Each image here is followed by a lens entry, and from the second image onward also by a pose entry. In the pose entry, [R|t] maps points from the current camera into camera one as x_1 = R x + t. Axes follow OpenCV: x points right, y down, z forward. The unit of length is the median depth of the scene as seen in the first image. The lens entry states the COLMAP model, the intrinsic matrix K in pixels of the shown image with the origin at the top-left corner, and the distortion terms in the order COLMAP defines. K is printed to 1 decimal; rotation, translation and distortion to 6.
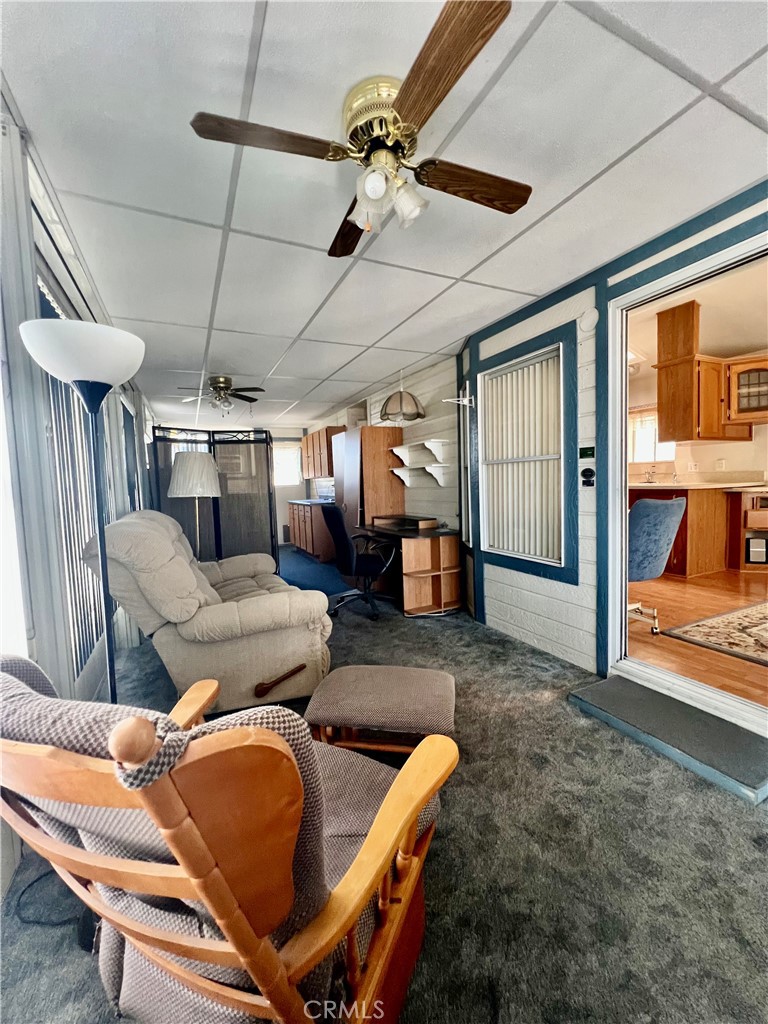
lens RADIAL K [[412.4, 0, 385.7], [0, 412.4, 511.4], [0, 0, 1]] dist [-0.000288, 0.000169]
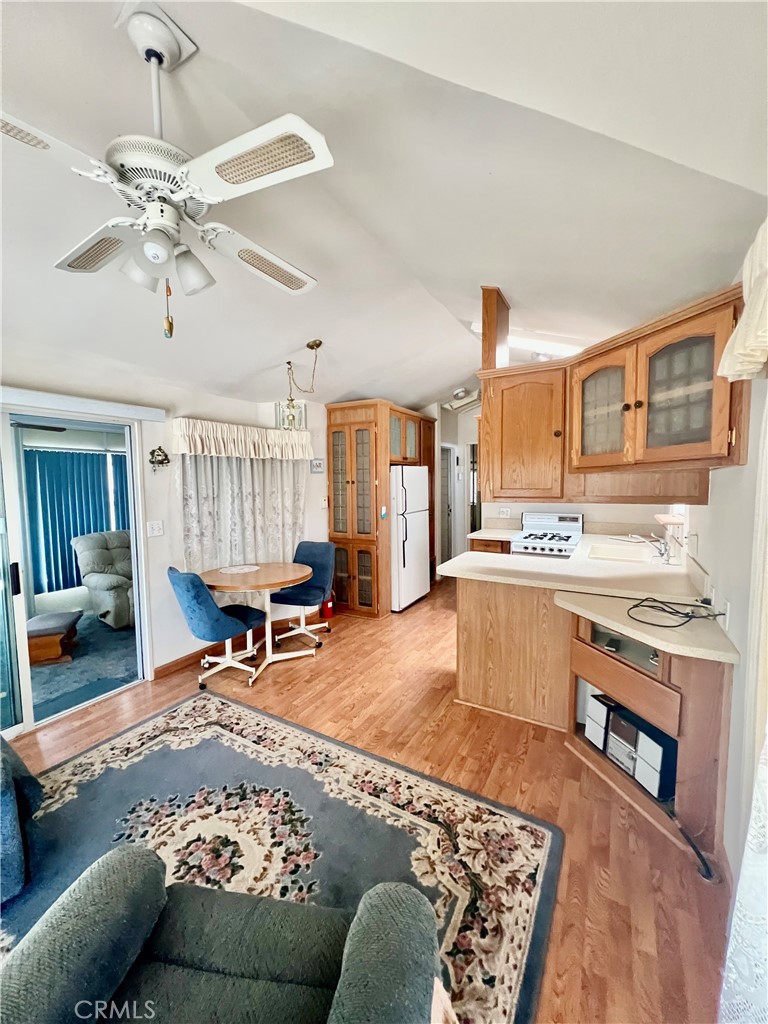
lens RADIAL K [[412.4, 0, 380.5], [0, 412.4, 511.3], [0, 0, 1]] dist [-0.000288, 0.000169]
pose [[0.559155, 0.092781, -0.823855, 1.161751], [-0.065969, 0.995547, 0.067343, -0.186907], [0.826434, 0.016694, 0.562786, 0.490249]]
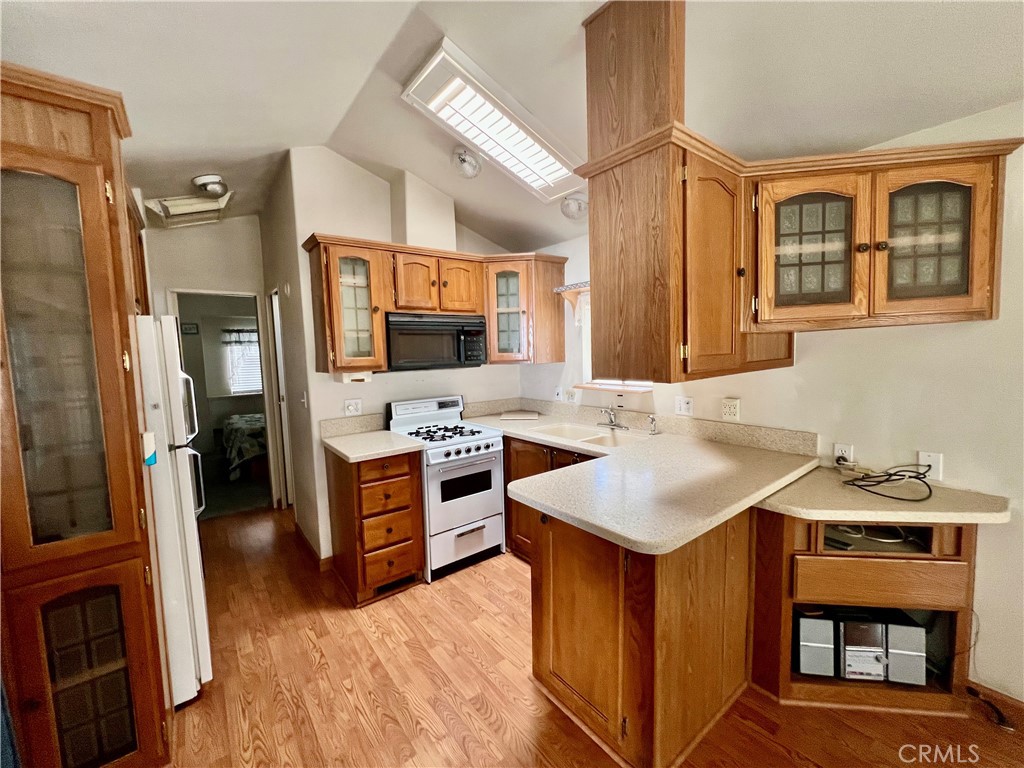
lens RADIAL K [[412.4, 0, 510.3], [0, 412.4, 384.9], [0, 0, 1]] dist [-0.000288, 0.000169]
pose [[0.977968, -0.006094, 0.208667, 0.531120], [0.005013, 0.999971, 0.005713, -0.169244], [-0.208696, -0.004541, 0.977970, 0.676102]]
